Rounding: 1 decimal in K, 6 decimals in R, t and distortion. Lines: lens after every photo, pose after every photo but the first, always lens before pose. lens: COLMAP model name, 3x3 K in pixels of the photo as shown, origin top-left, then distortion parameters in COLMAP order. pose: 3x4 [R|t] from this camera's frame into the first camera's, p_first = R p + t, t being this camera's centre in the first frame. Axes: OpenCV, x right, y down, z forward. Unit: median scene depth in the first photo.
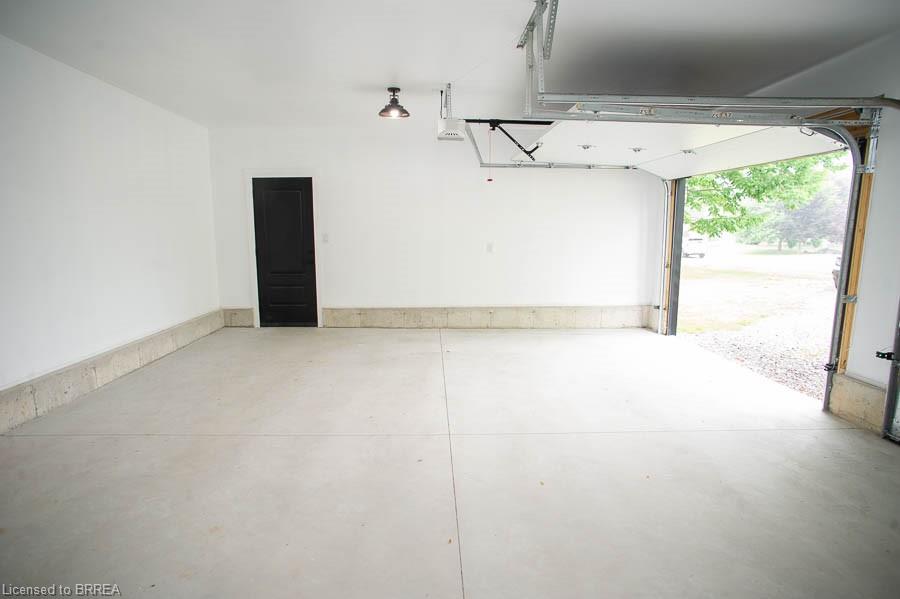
lens RADIAL K [[459.5, 0, 451.4], [0, 459.5, 298.6], [0, 0, 1]] dist [-0.032197, -0.000135]
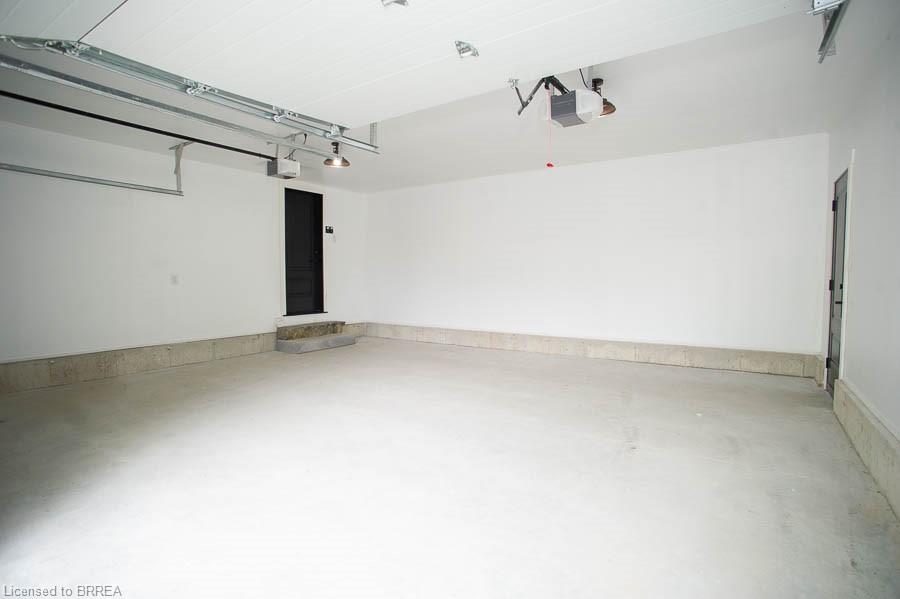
lens RADIAL K [[459.5, 0, 449.3], [0, 459.5, 299.6], [0, 0, 1]] dist [-0.032197, -0.000135]
pose [[-0.596825, 0.040070, -0.801370, 0.780775], [-0.114812, 0.984210, 0.134719, -0.160016], [0.794114, 0.172411, -0.582801, 1.402157]]
